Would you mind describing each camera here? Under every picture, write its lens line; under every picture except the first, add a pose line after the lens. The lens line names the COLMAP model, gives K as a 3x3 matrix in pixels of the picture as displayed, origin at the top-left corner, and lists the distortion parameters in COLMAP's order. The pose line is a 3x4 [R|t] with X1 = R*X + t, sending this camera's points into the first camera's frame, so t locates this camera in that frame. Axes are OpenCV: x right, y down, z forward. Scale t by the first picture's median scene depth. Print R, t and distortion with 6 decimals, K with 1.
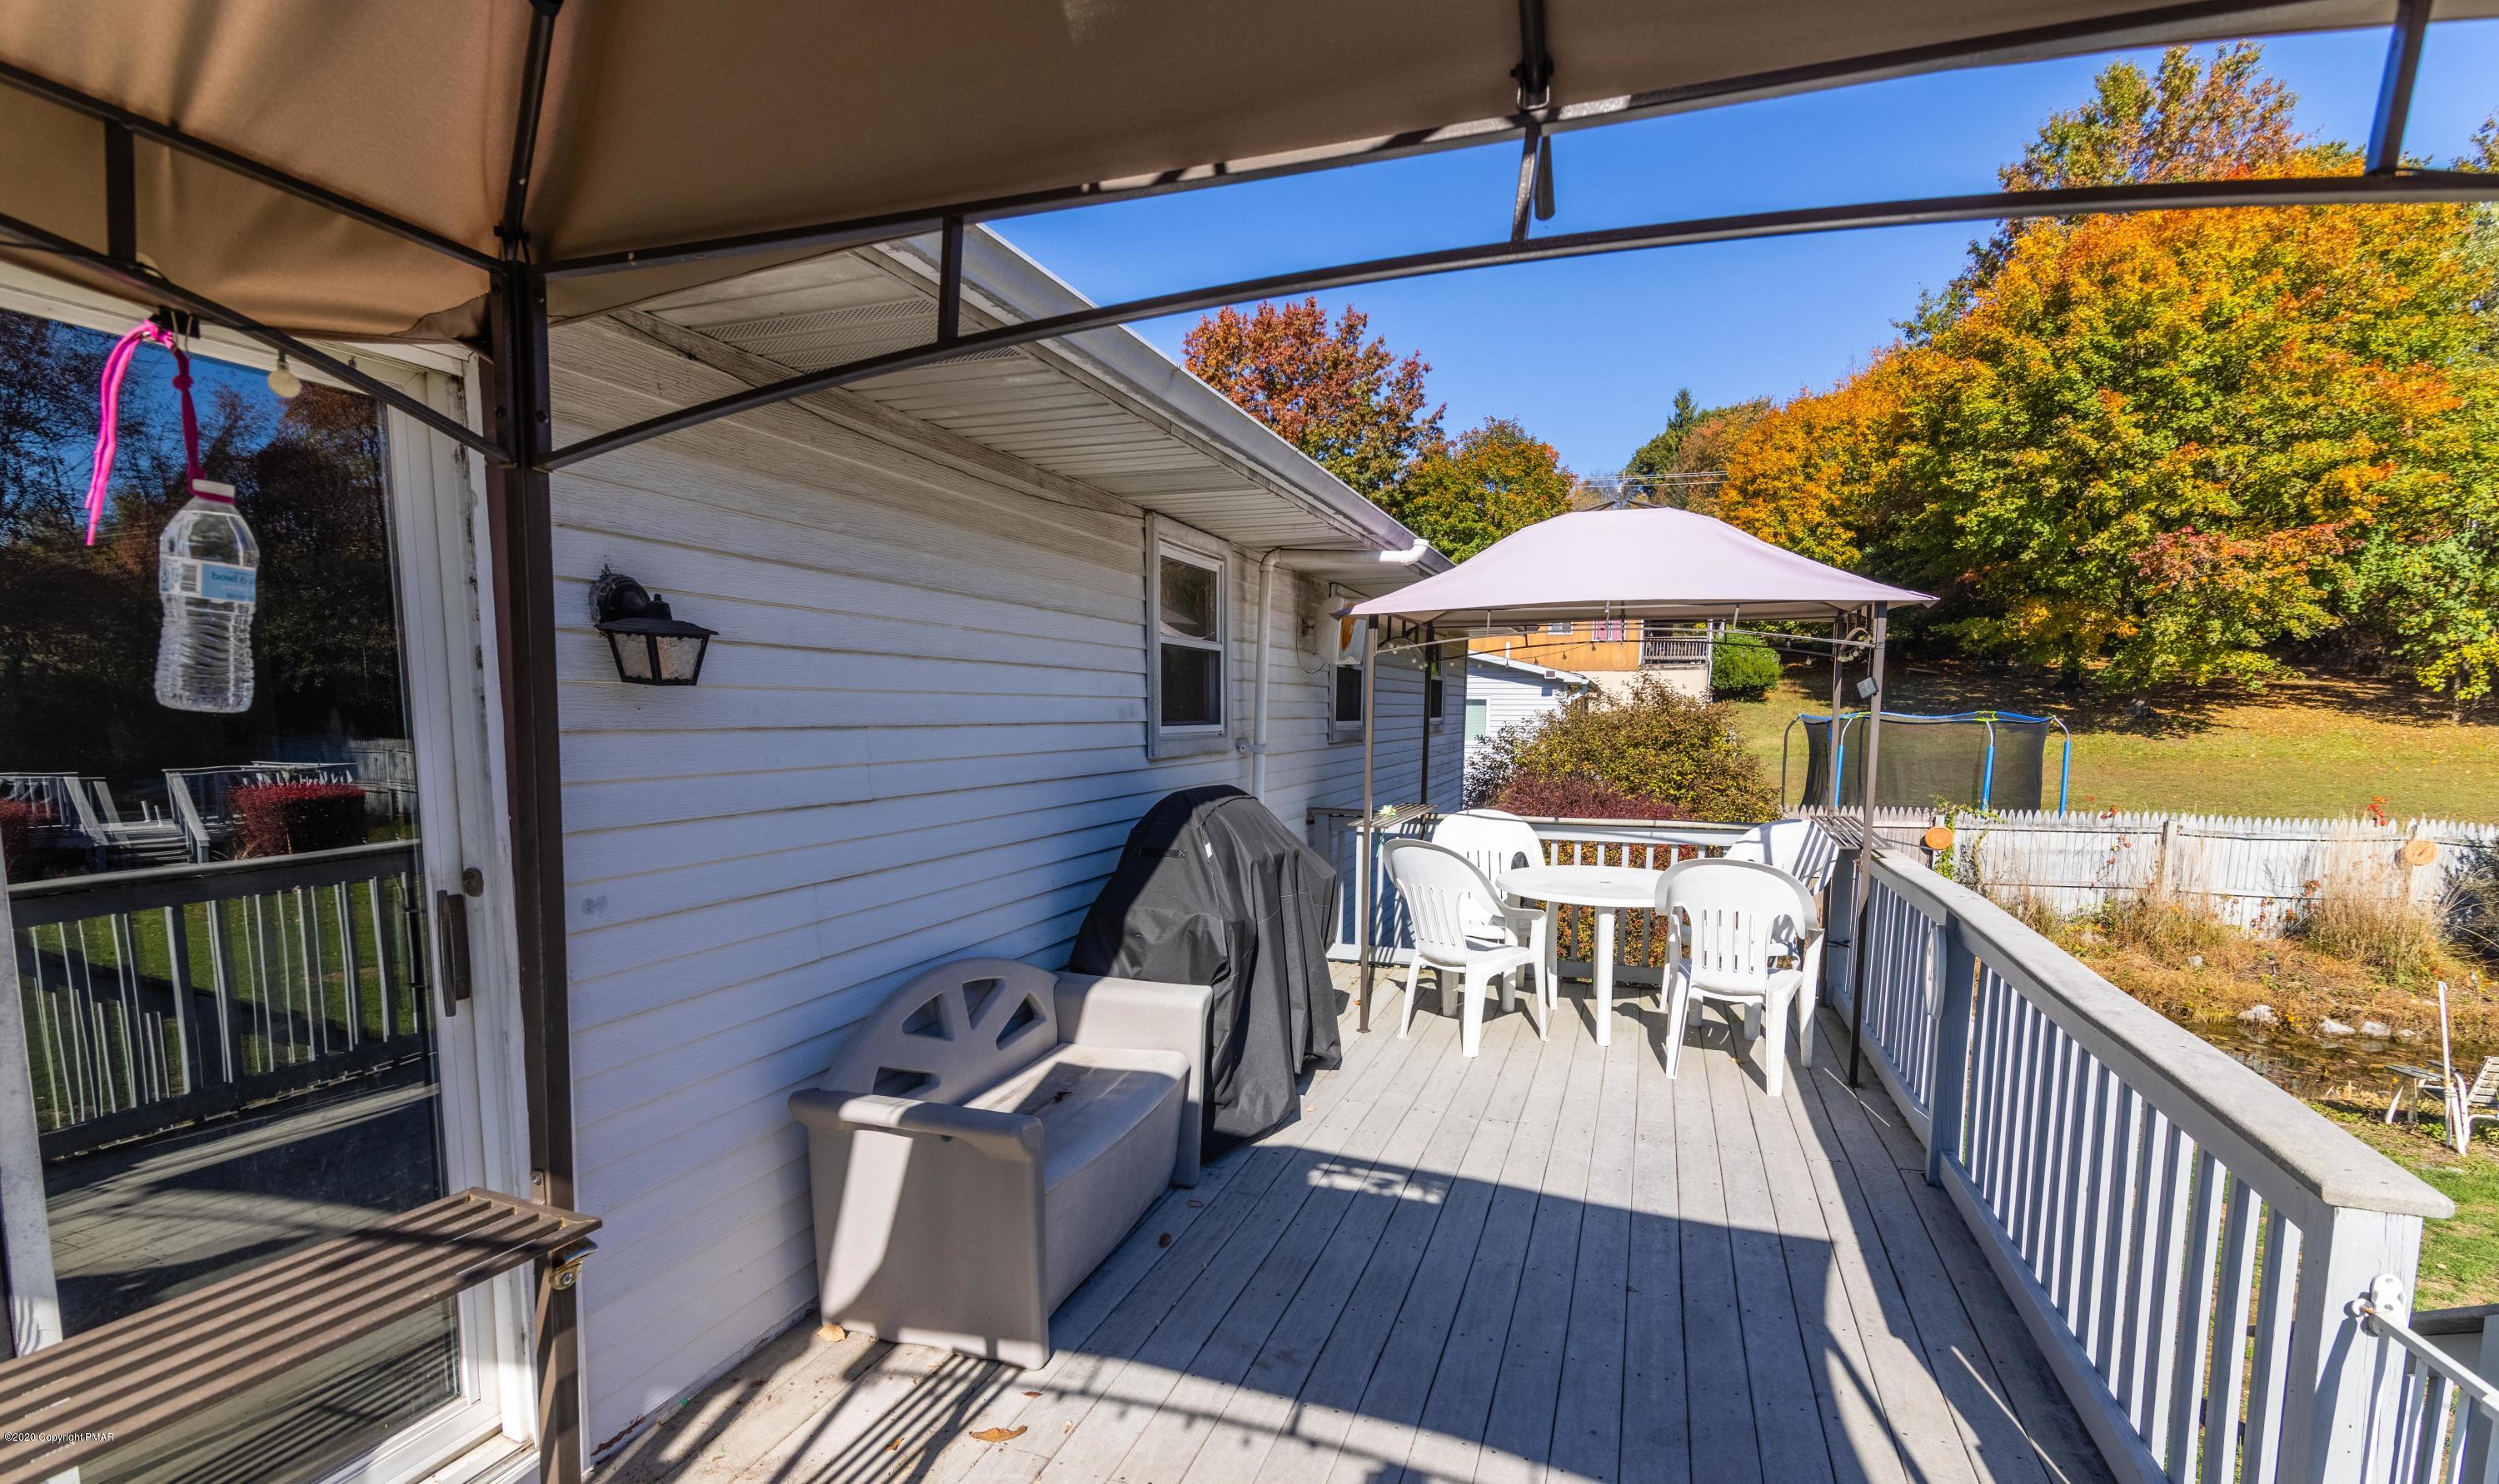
lens RADIAL K [[1147.8, 0, 1259.4], [0, 1147.8, 831.4], [0, 0, 1]] dist [-0.001170, 0.000002]
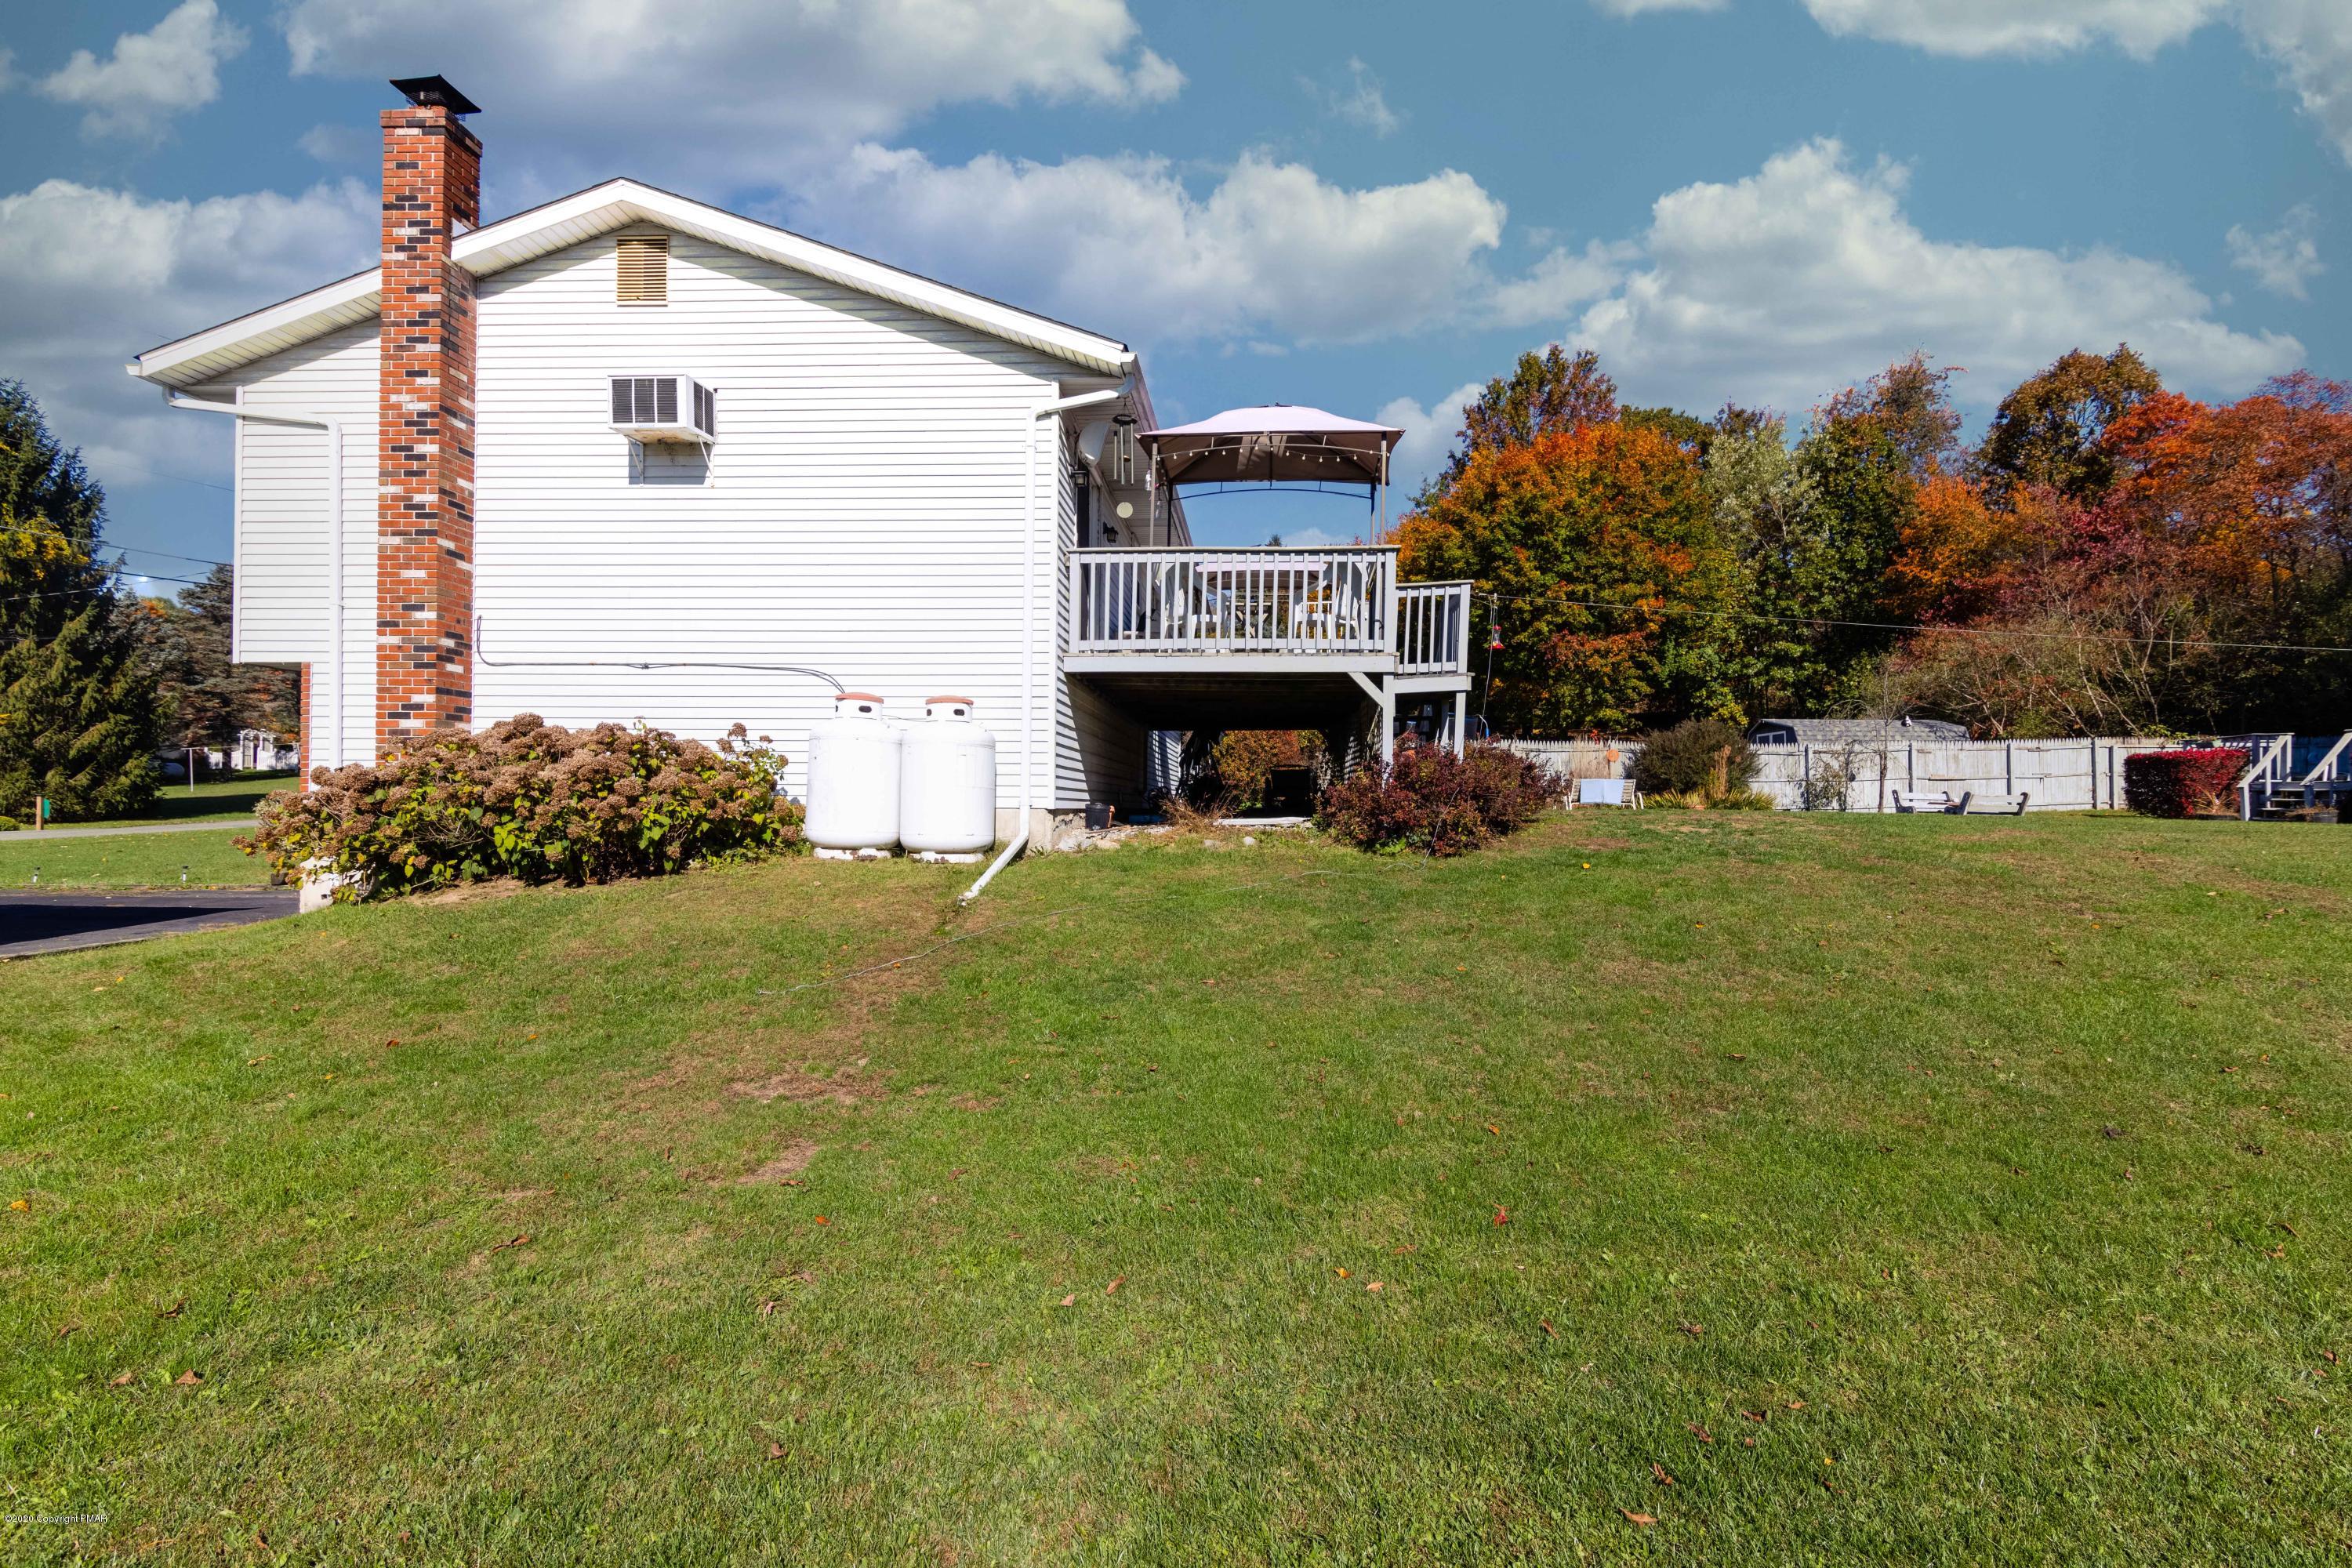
lens RADIAL K [[1069.1, 0, 1176.0], [0, 1069.1, 784.0], [0, 0, 1]] dist [-0.000321, -0.000222]
pose [[0.967728, 0.007711, 0.251879, -0.125052], [0.023866, 0.992235, -0.122070, 0.129334], [-0.250864, 0.124142, 0.960029, -0.312258]]
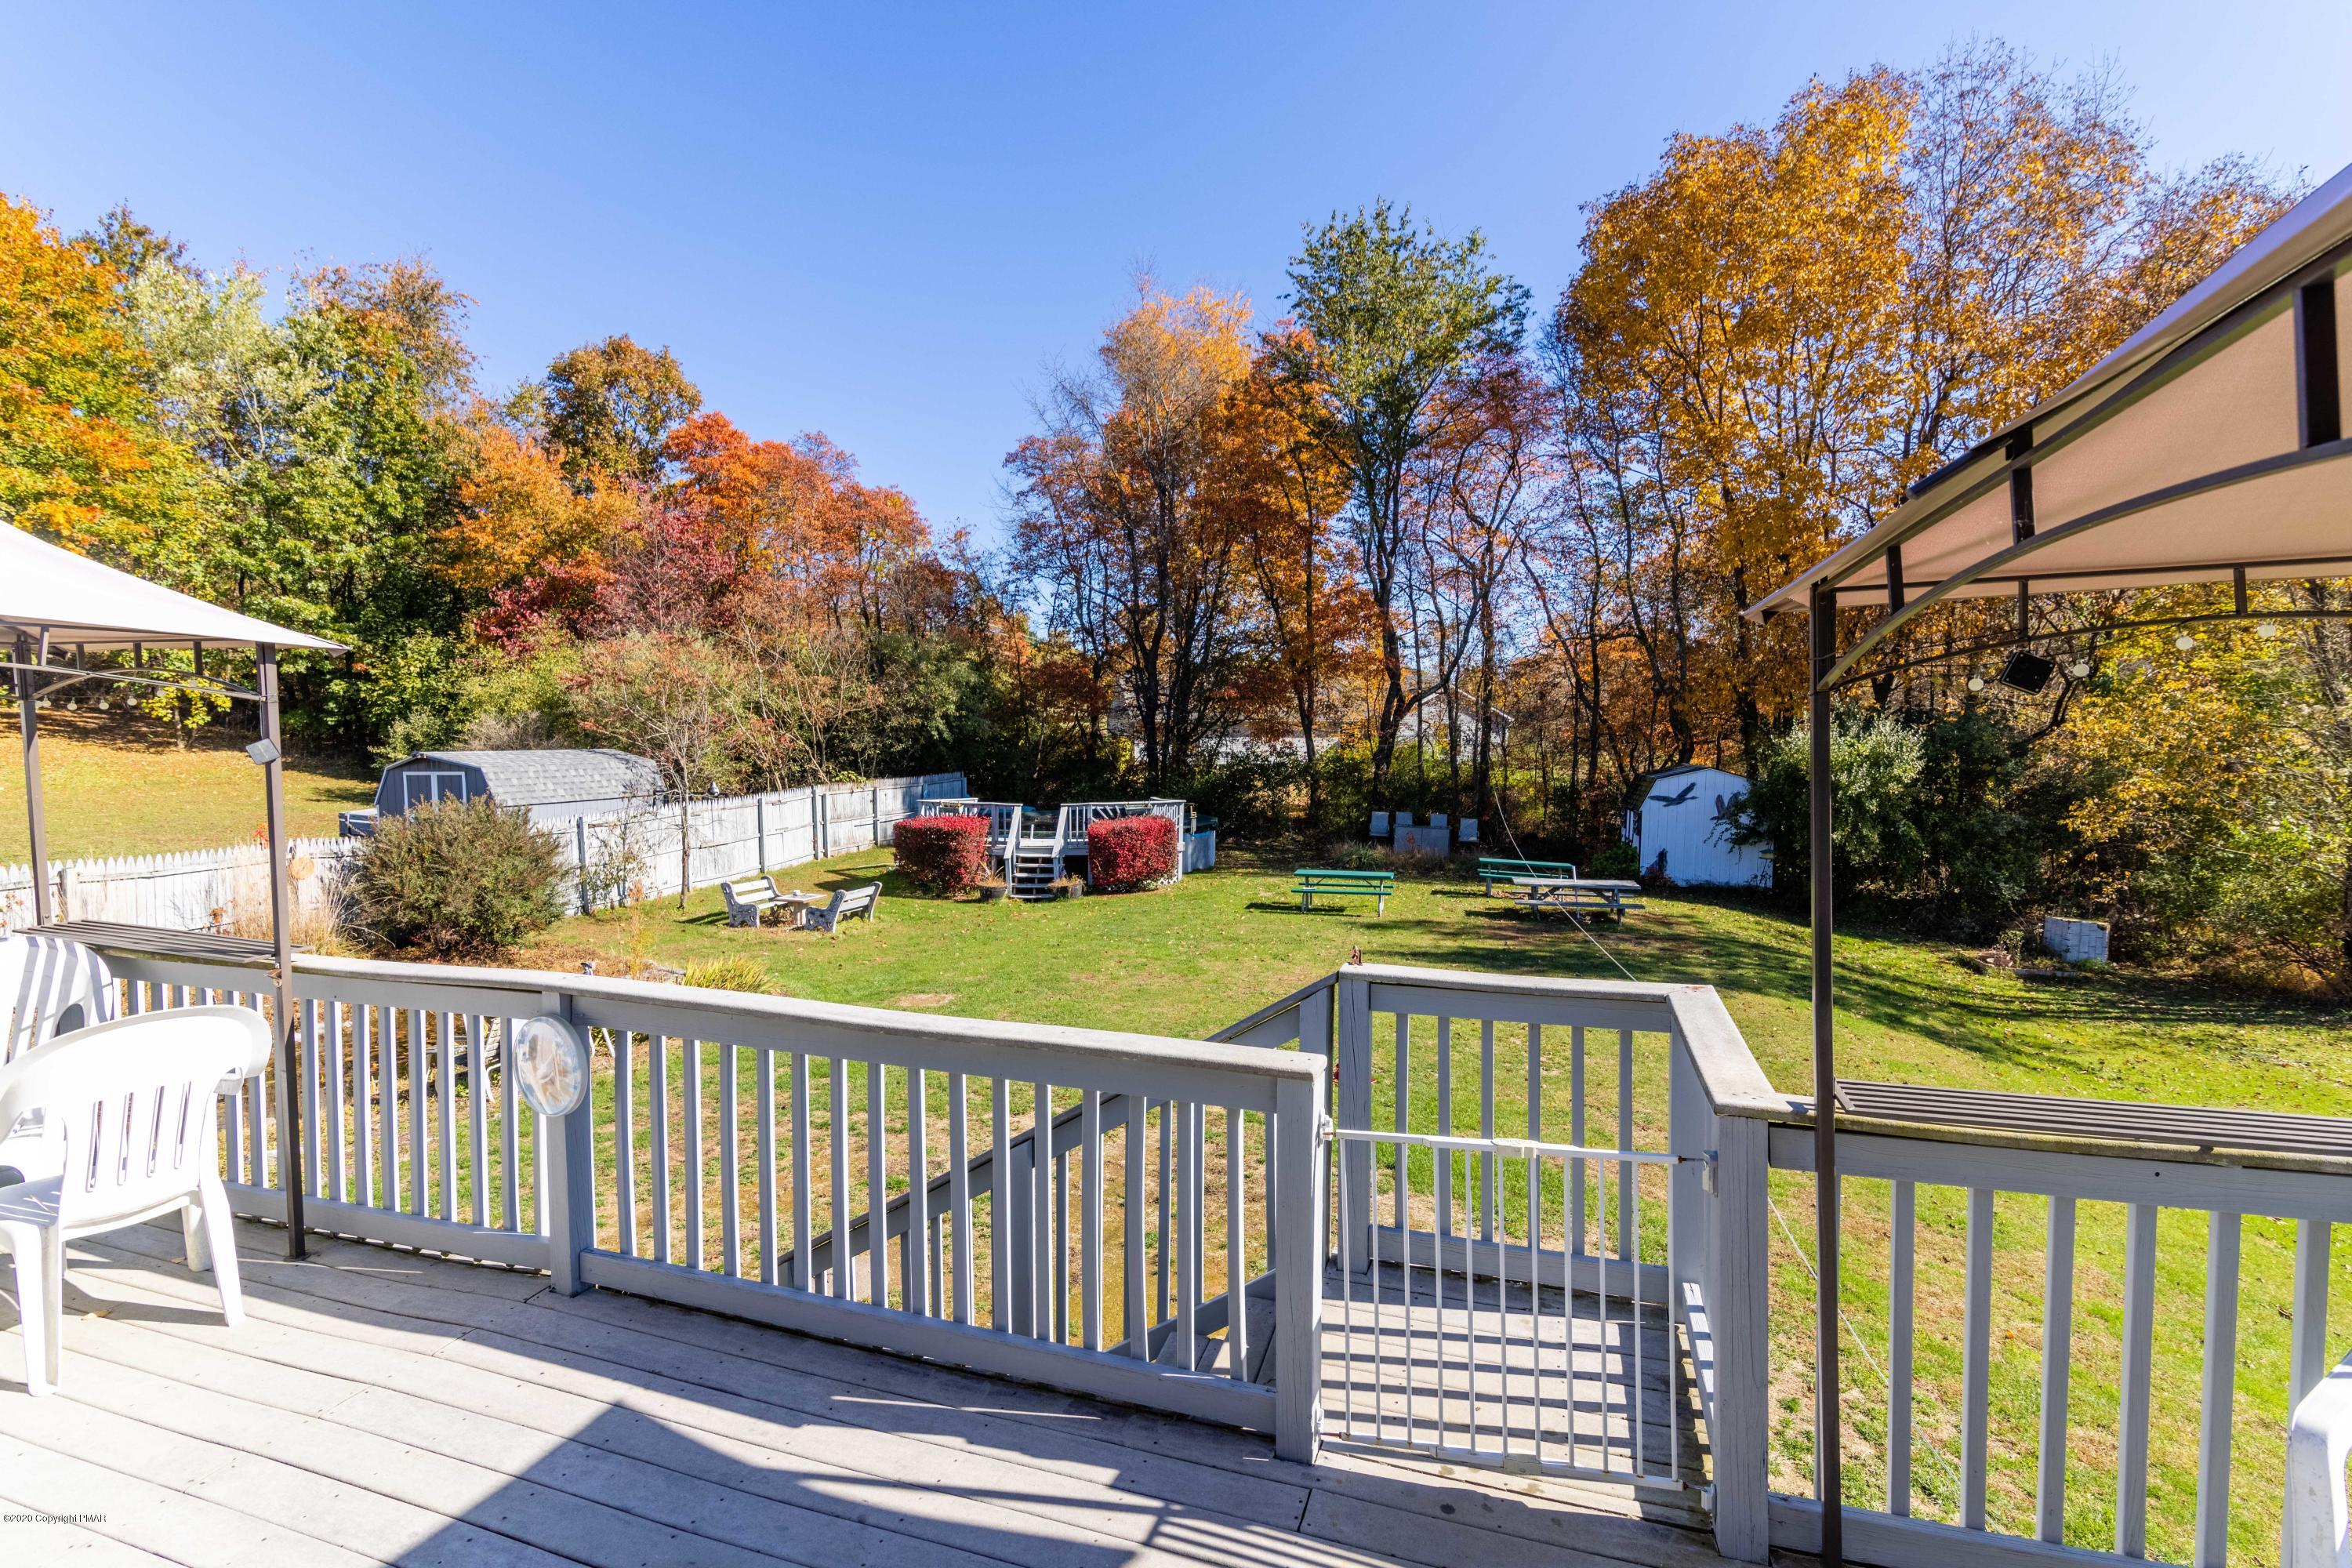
lens RADIAL K [[1069.1, 0, 1176.0], [0, 1069.1, 784.0], [0, 0, 1]] dist [-0.000321, -0.000222]
pose [[-0.023154, -0.051490, 0.998405, -0.032182], [0.110076, 0.992470, 0.053736, -0.011464], [-0.993653, 0.111144, -0.017311, 0.059890]]
